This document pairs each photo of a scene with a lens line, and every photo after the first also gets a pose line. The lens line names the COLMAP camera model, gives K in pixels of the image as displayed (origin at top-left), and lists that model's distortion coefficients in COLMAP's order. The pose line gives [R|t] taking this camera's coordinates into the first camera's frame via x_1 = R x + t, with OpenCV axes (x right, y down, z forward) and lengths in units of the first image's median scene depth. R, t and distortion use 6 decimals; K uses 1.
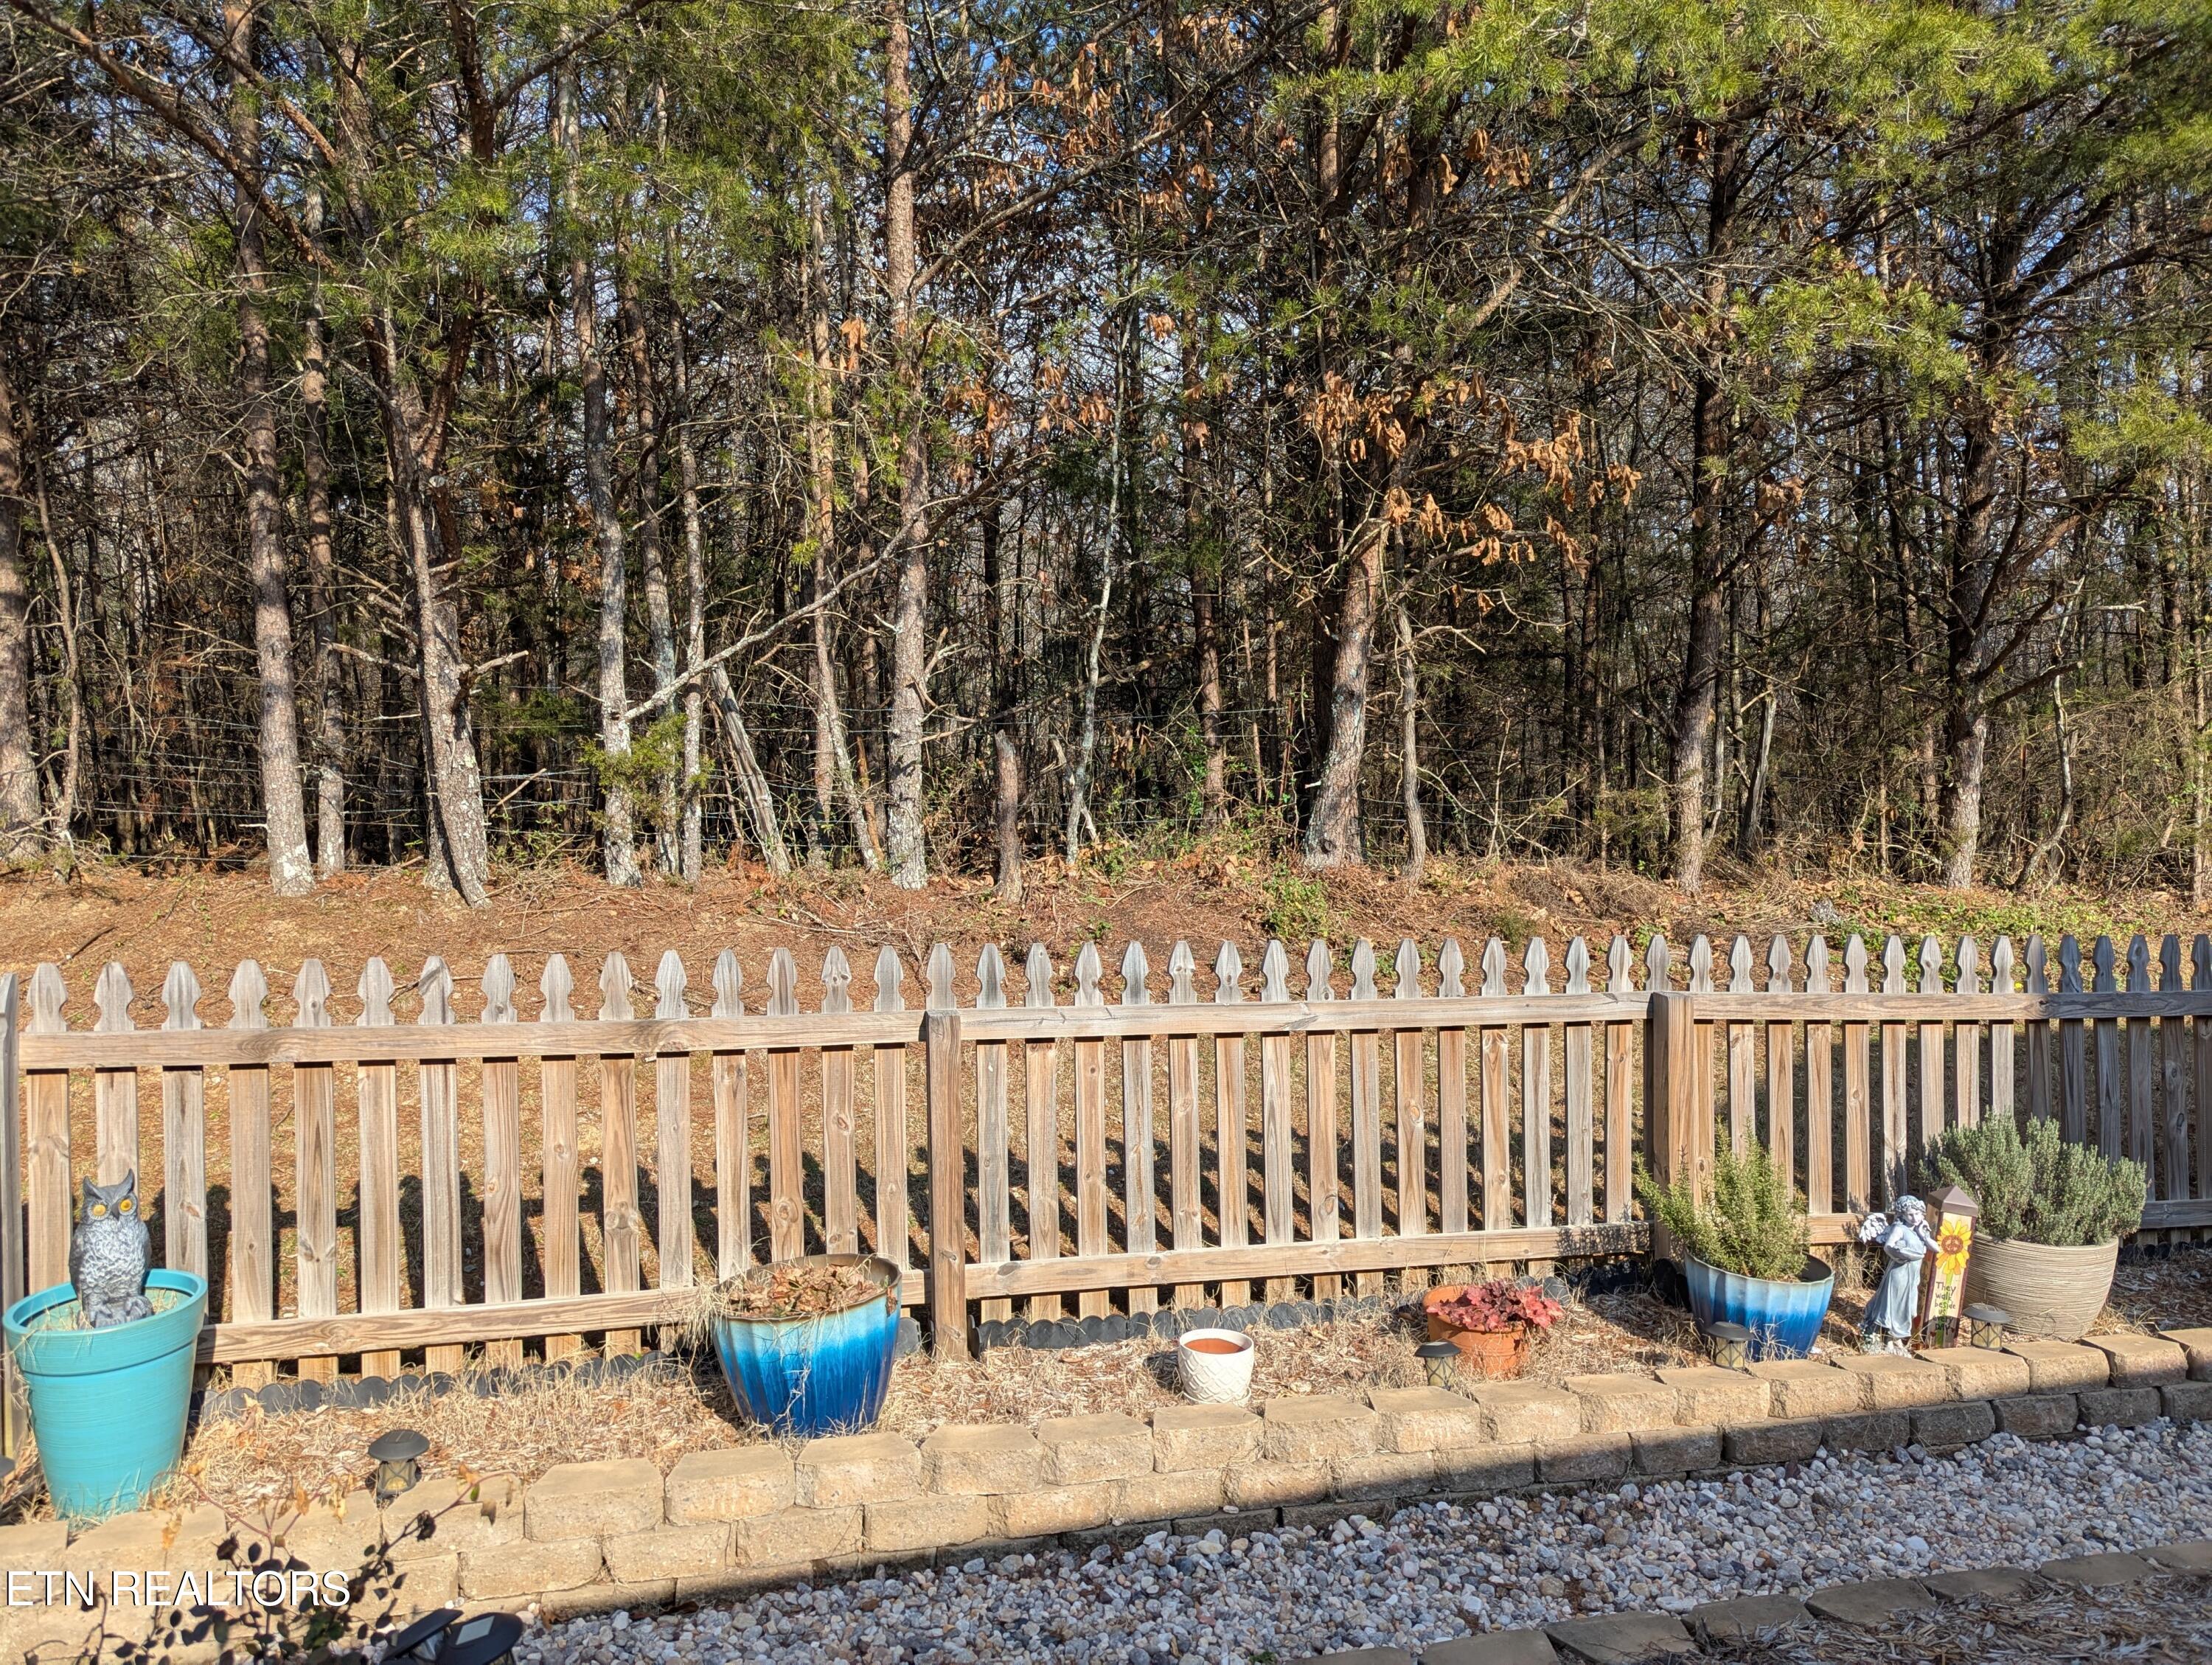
lens RADIAL K [[1523.2, 0, 1094.8], [0, 1523.2, 838.5], [0, 0, 1]] dist [0.071032, -0.059727]
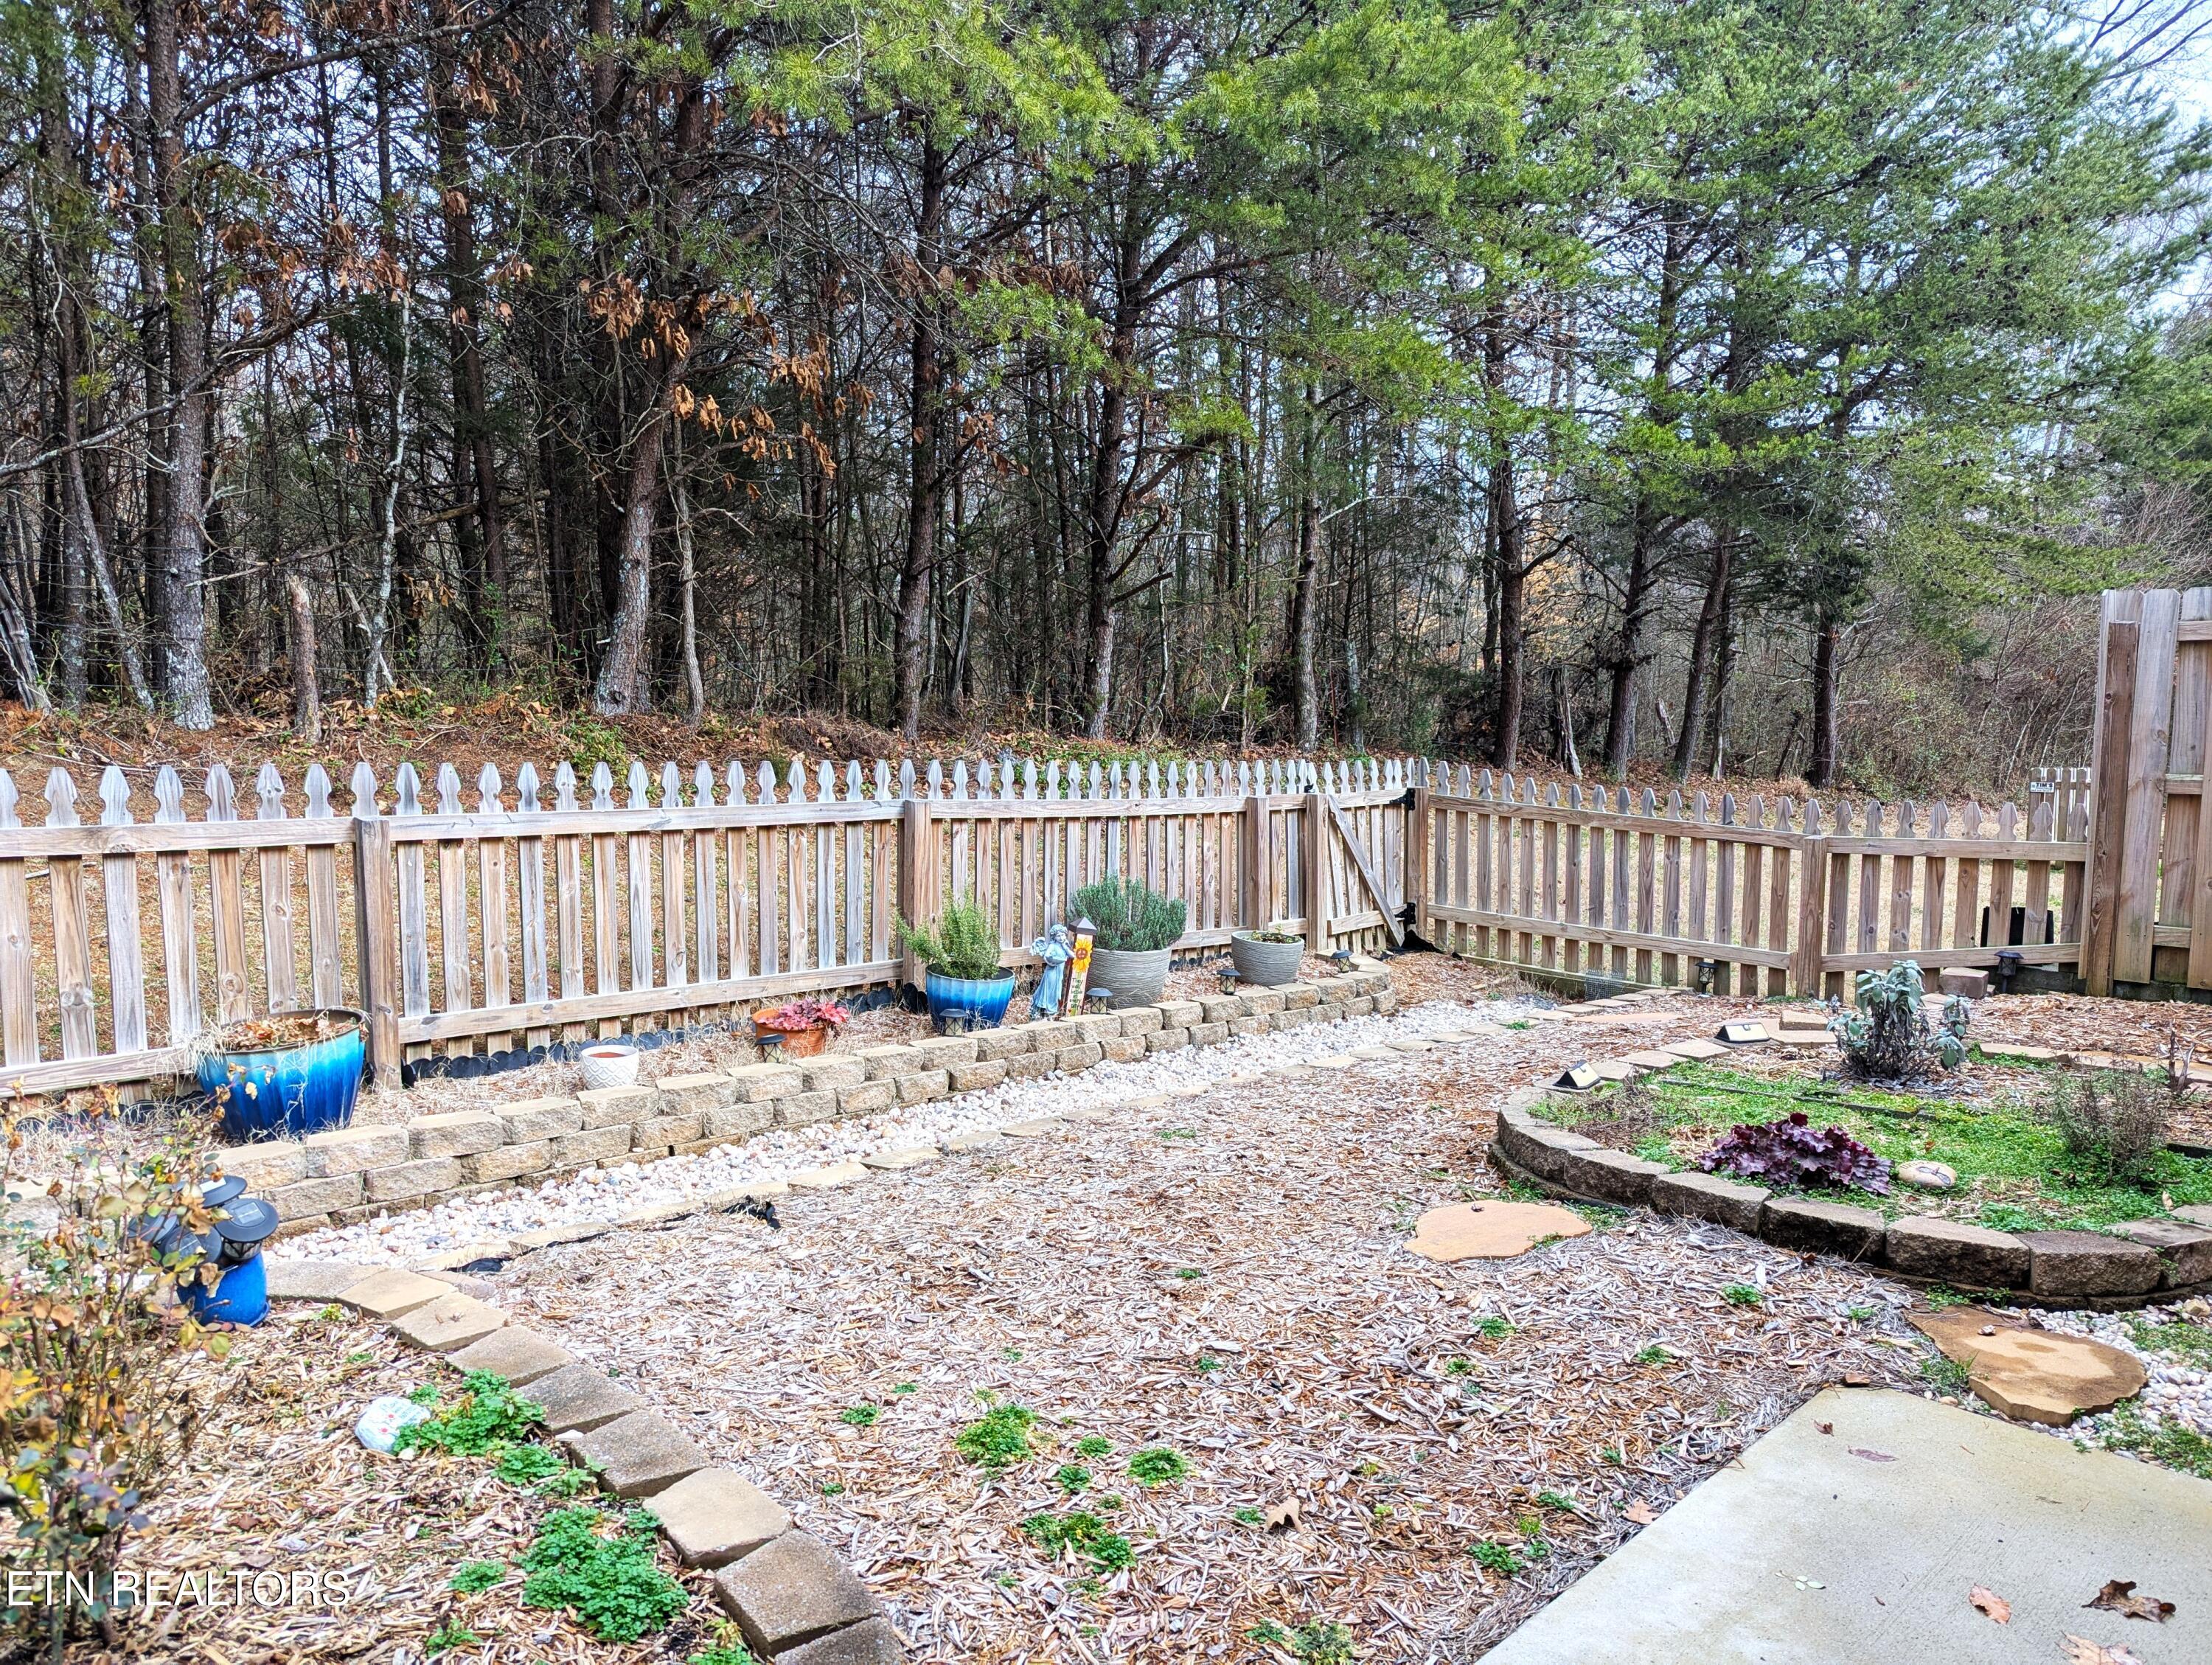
lens RADIAL K [[1553.3, 0, 1100.9], [0, 1553.3, 824.5], [0, 0, 1]] dist [0.066501, -0.053028]
pose [[0.873977, -0.021784, 0.485478, -0.184396], [-0.016355, 0.997111, 0.074183, 0.014306], [-0.485692, -0.072774, 0.871096, -0.357536]]
